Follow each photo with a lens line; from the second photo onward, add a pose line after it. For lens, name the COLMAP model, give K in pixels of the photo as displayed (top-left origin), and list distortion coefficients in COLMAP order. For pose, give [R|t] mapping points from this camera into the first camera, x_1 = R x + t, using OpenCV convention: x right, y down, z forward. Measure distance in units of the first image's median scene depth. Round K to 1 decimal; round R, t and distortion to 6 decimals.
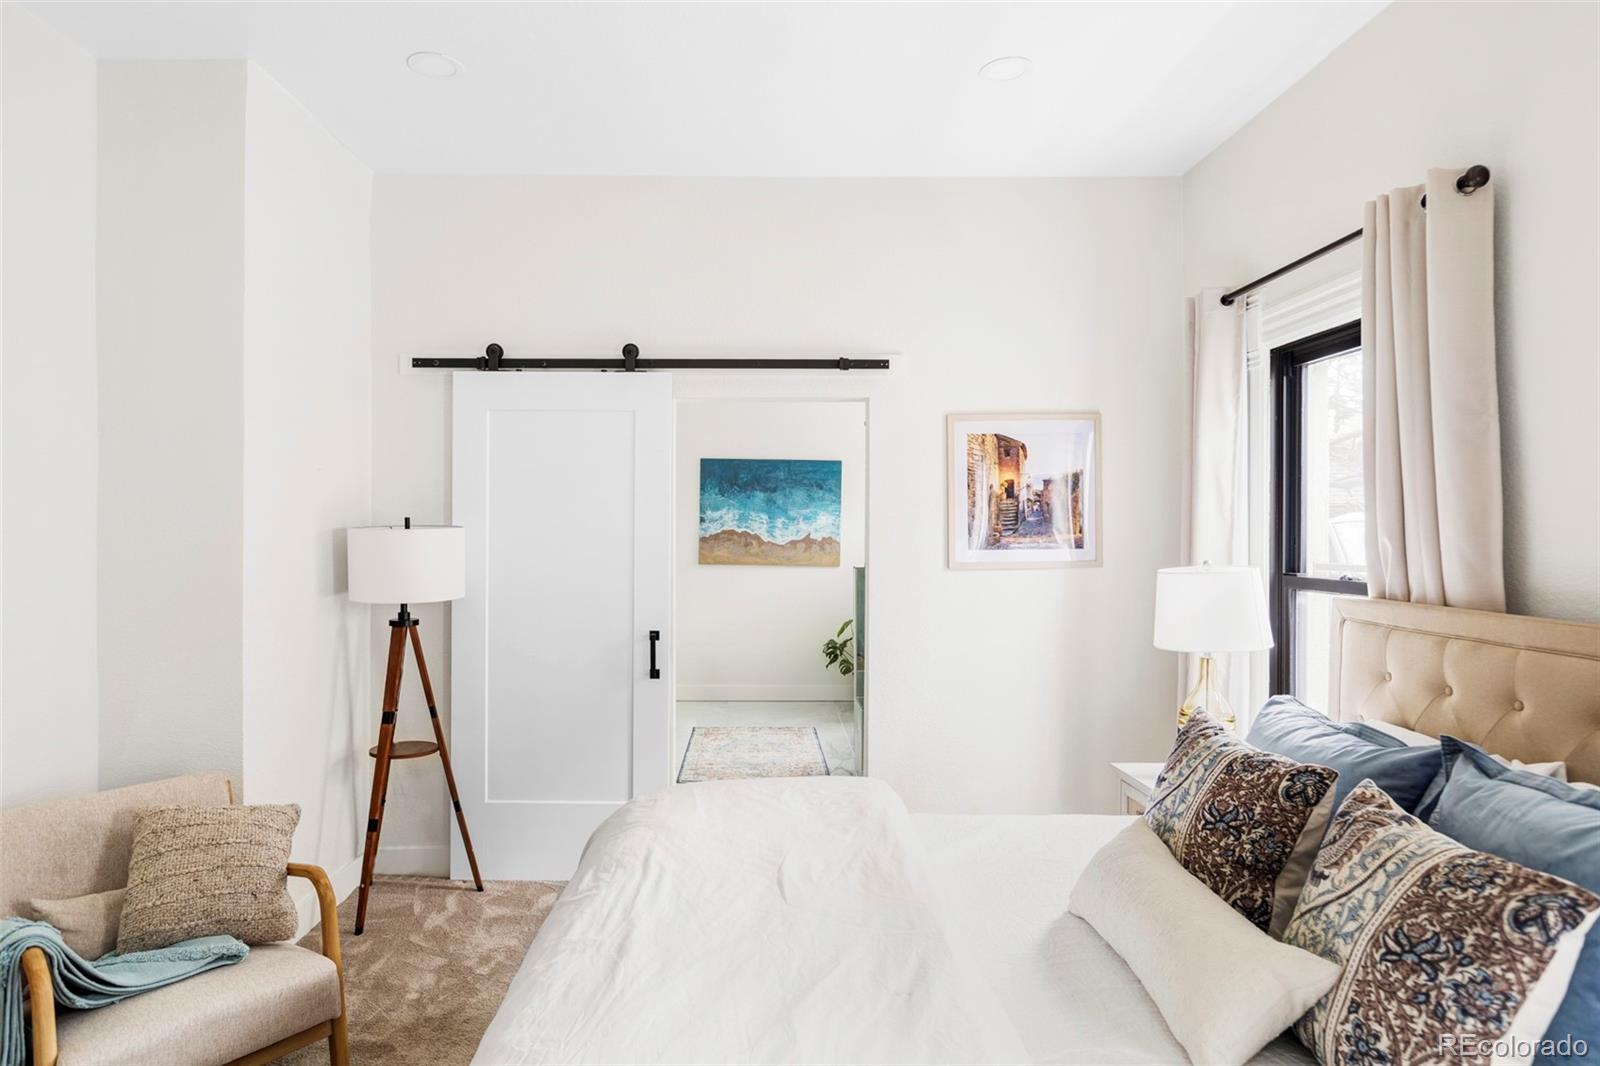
lens RADIAL K [[910.0, 0, 800.0], [0, 910.0, 533.0], [0, 0, 1]] dist [-0.000908, -0.002293]
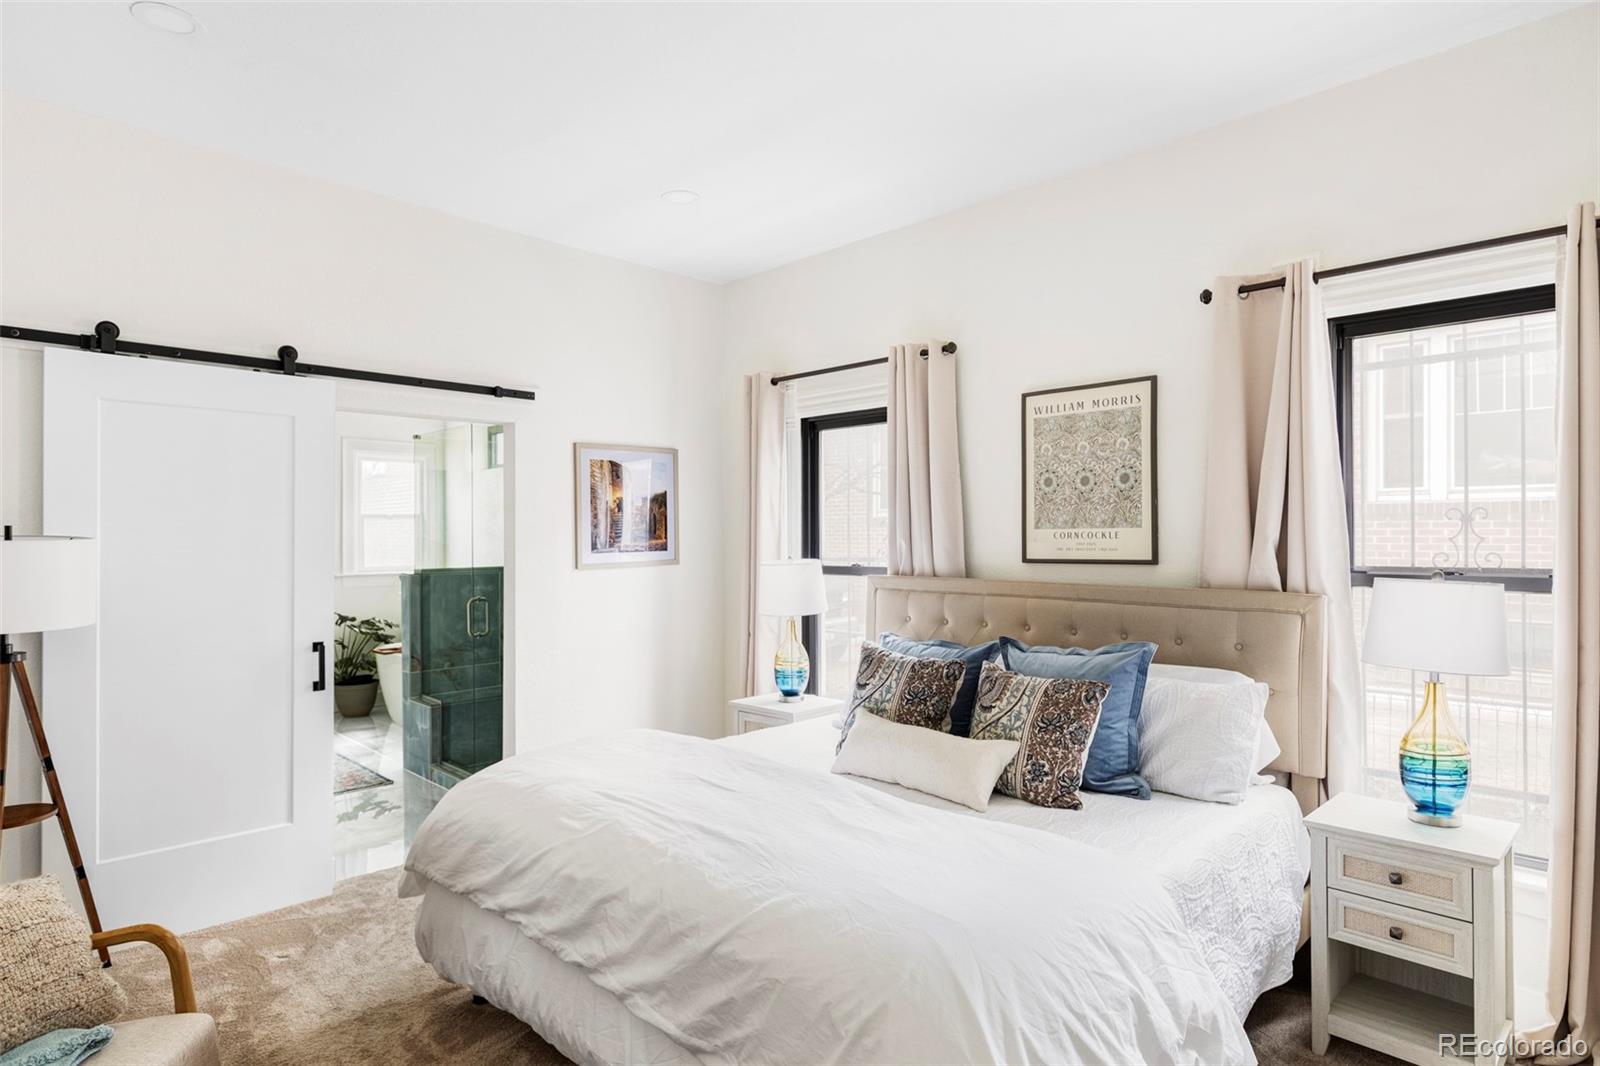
lens RADIAL K [[856.4, 0, 800.0], [0, 856.4, 533.0], [0, 0, 1]] dist [0.004154, 0.000491]
pose [[0.712469, -0.002564, 0.701699, -0.715695], [0.007904, 0.999959, -0.004372, -0.002919], [-0.701659, 0.008661, 0.712461, -0.040718]]
